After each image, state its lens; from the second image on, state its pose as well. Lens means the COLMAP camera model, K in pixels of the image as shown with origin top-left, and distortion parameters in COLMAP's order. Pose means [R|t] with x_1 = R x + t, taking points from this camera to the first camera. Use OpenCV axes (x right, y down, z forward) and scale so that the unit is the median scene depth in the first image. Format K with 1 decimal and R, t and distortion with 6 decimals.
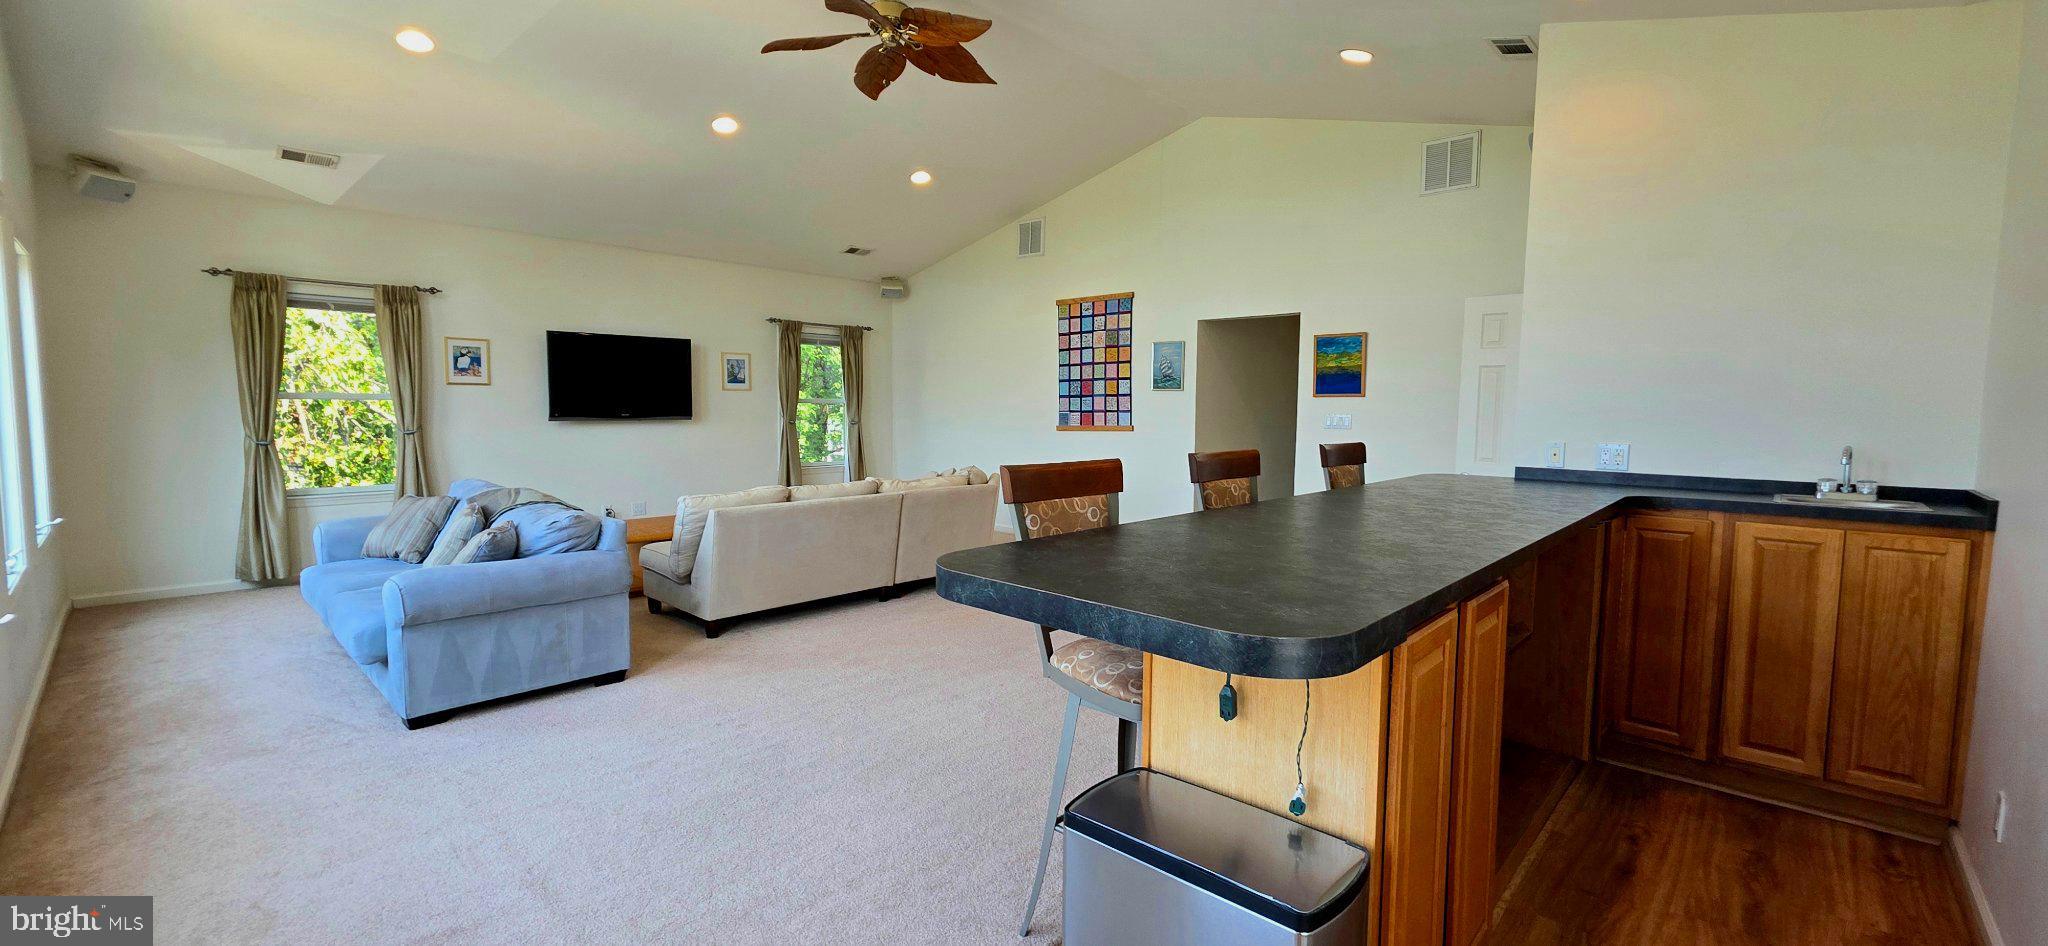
lens RADIAL K [[823.5, 0, 1024.1], [0, 823.5, 467.0], [0, 0, 1]] dist [0.002819, -0.000588]
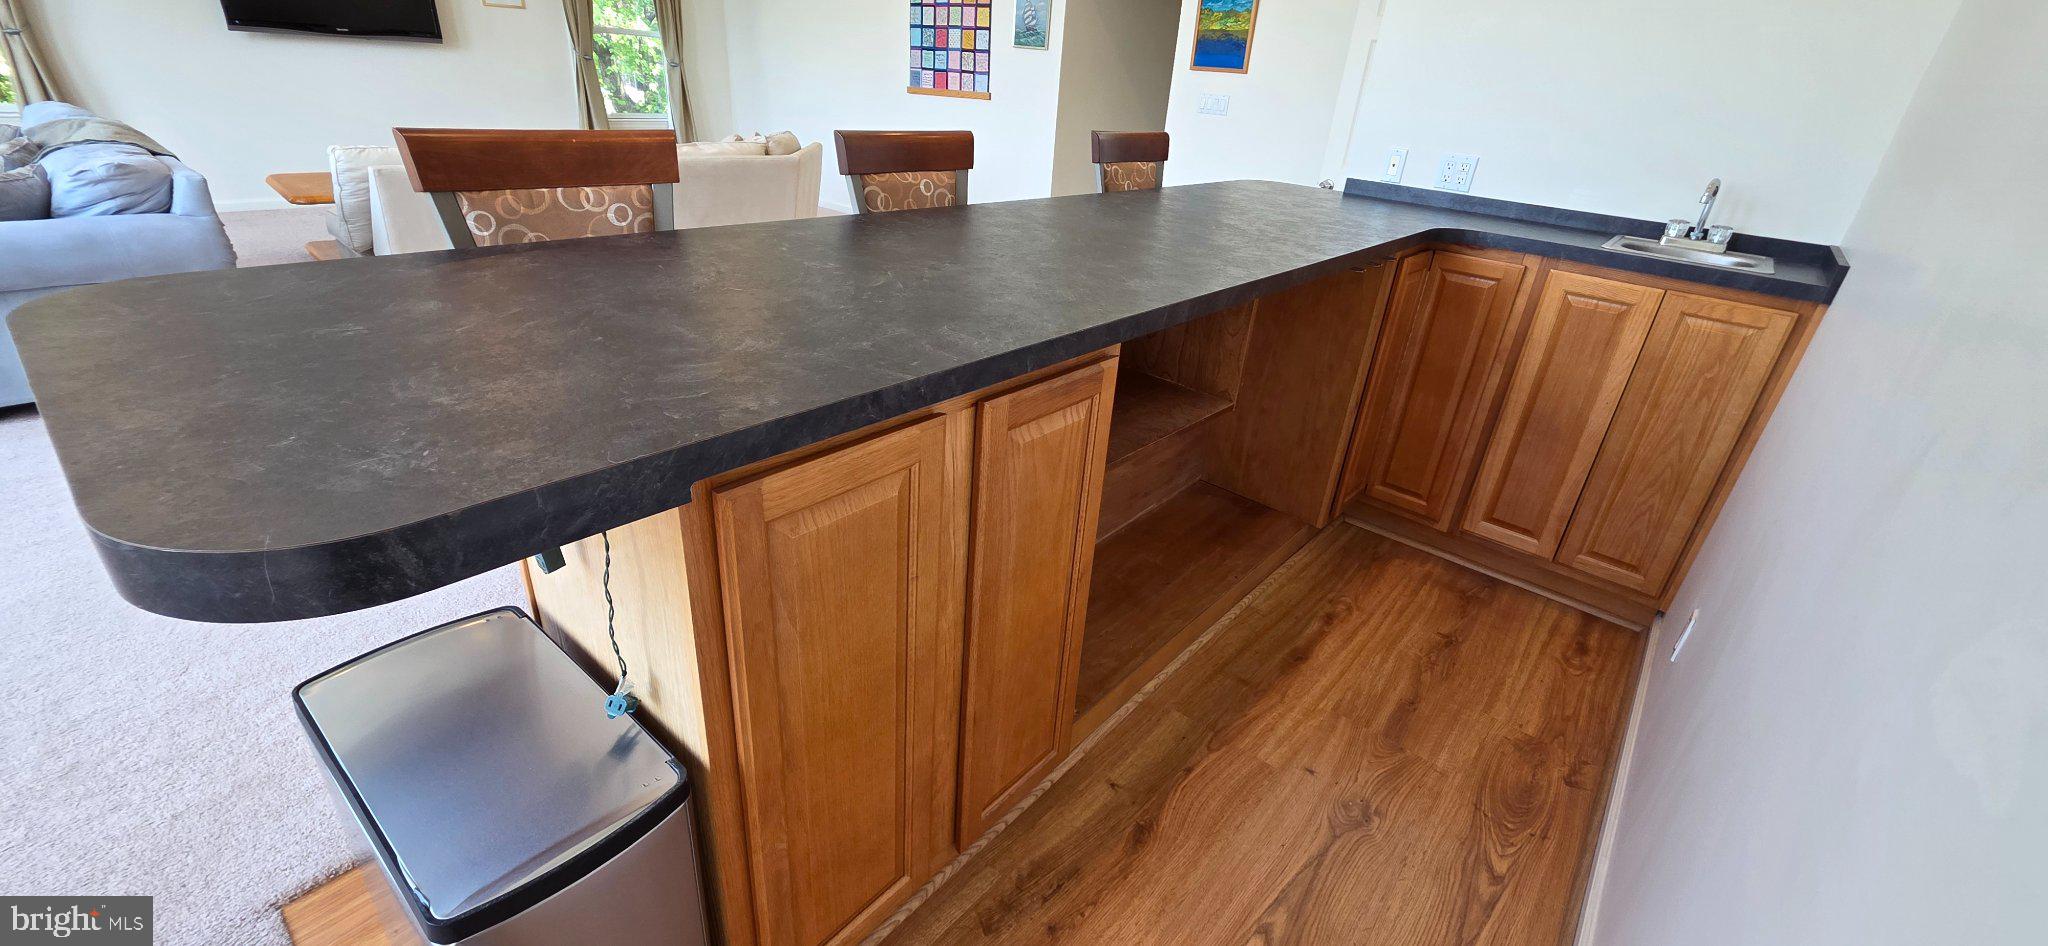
lens RADIAL K [[823.5, 0, 1024.1], [0, 823.5, 467.0], [0, 0, 1]] dist [0.002819, -0.000588]
pose [[0.996266, 0.038360, 0.077341, 0.292929], [-0.064182, 0.928259, 0.366356, -0.015951], [-0.057739, -0.369952, 0.927255, 0.211210]]
